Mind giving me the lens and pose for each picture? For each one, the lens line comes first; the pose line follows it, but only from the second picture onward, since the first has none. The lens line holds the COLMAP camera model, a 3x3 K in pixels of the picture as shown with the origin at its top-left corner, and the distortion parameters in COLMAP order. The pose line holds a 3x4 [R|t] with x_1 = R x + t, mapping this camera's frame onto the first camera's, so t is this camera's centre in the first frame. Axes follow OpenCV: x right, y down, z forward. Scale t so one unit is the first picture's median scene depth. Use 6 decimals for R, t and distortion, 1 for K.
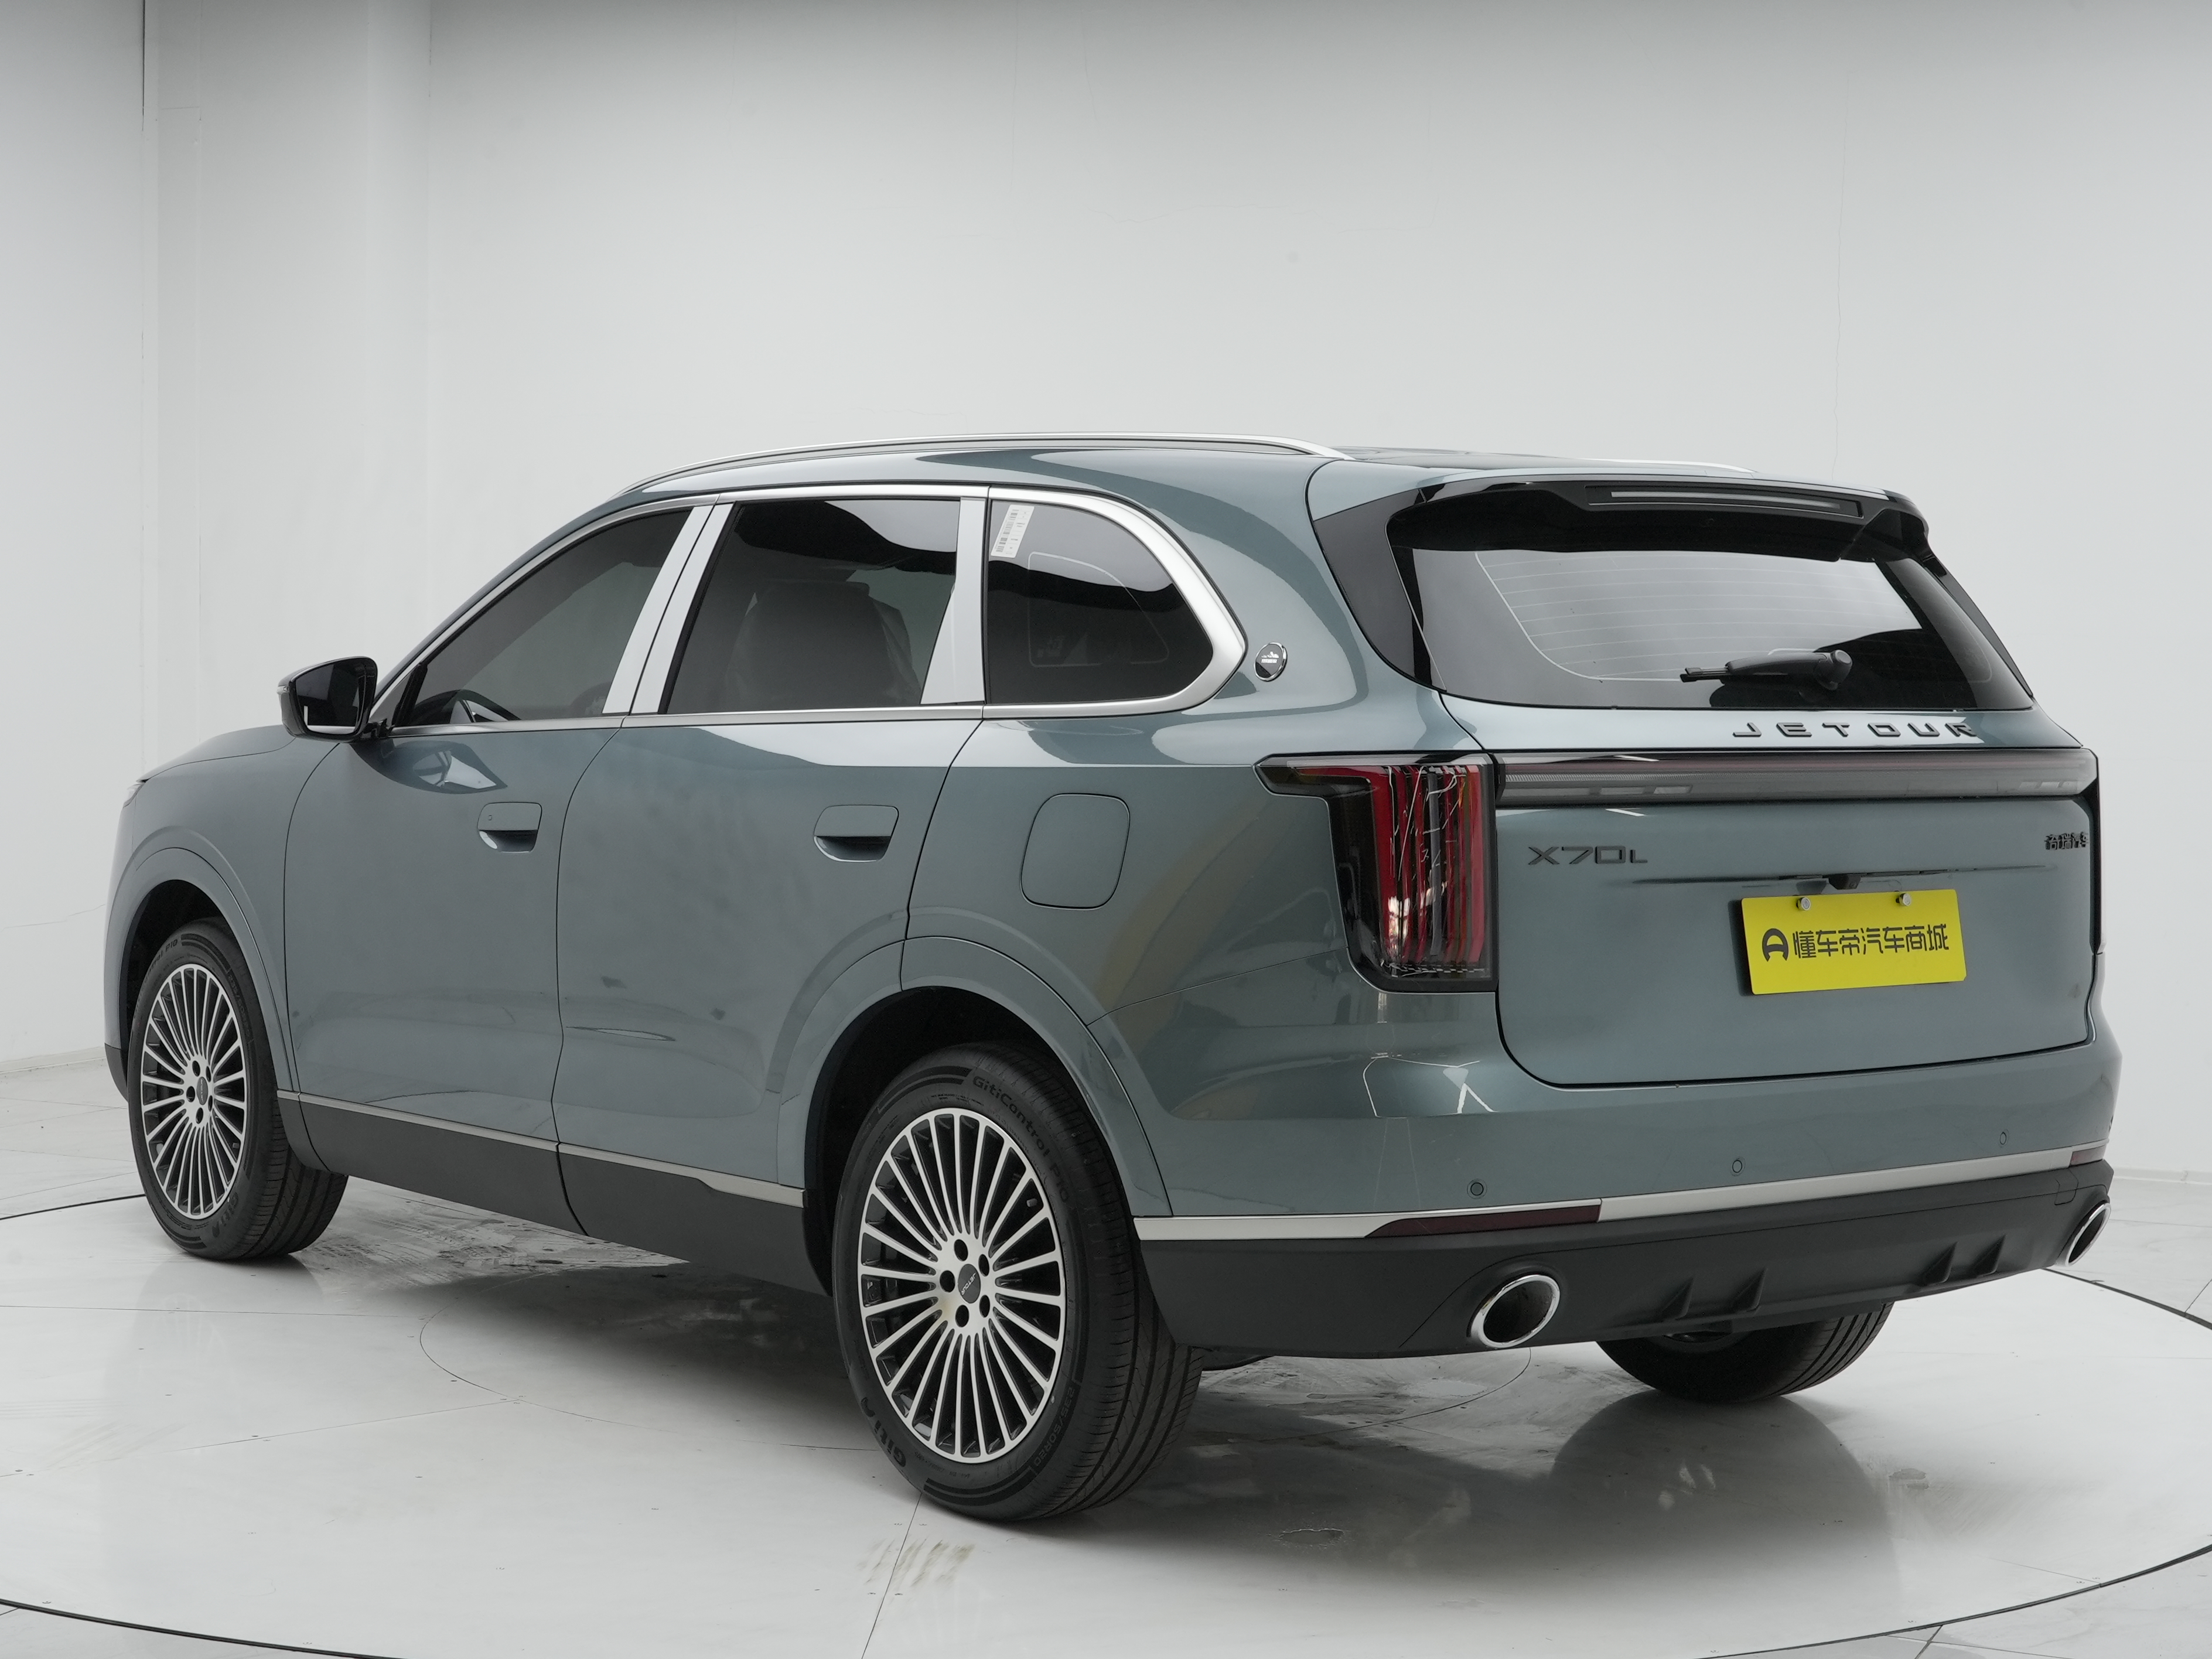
lens RADIAL K [[3826.2, 0, 1106.0], [0, 3826.2, 829.5], [0, 0, 1]] dist [-0.290420, 0.033443]
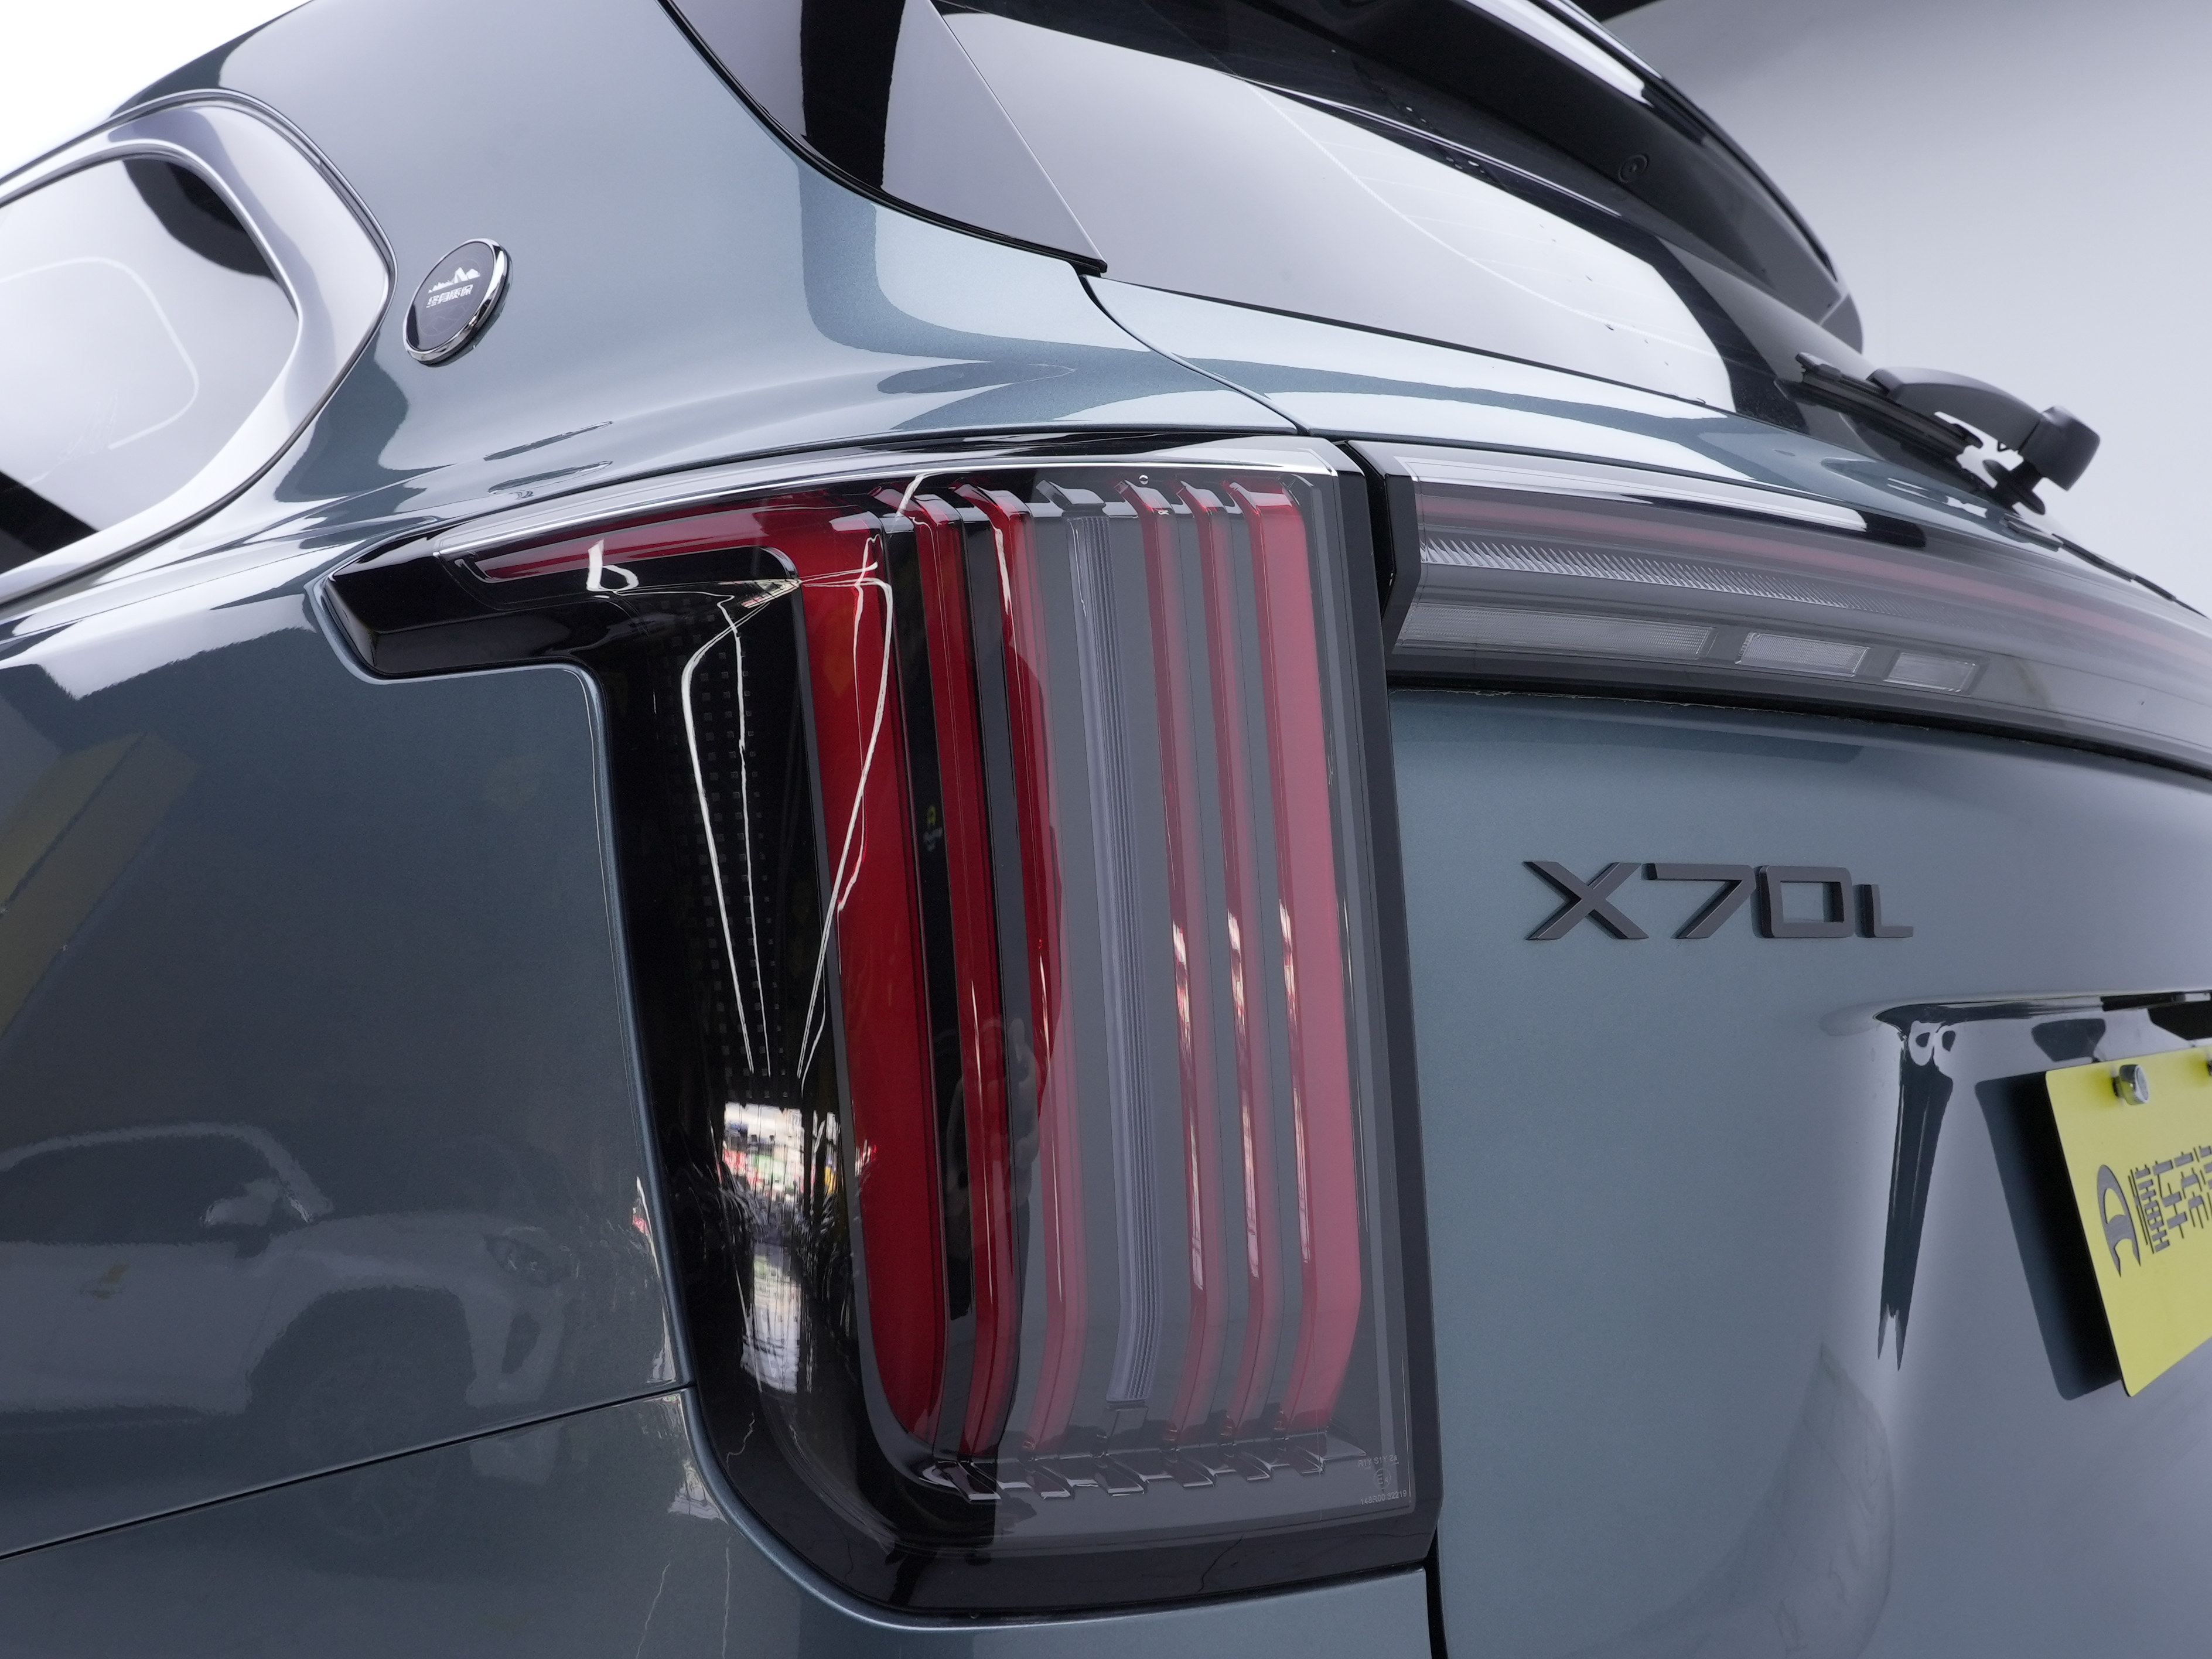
lens RADIAL K [[1890.7, 0, 1106.0], [0, 1890.7, 829.5], [0, 0, 1]] dist [-0.006636, -0.004631]
pose [[0.979476, -0.006758, 0.201446, 0.062282], [0.030575, 0.992854, -0.115354, 0.013941], [-0.199227, 0.119146, 0.972683, 0.855629]]
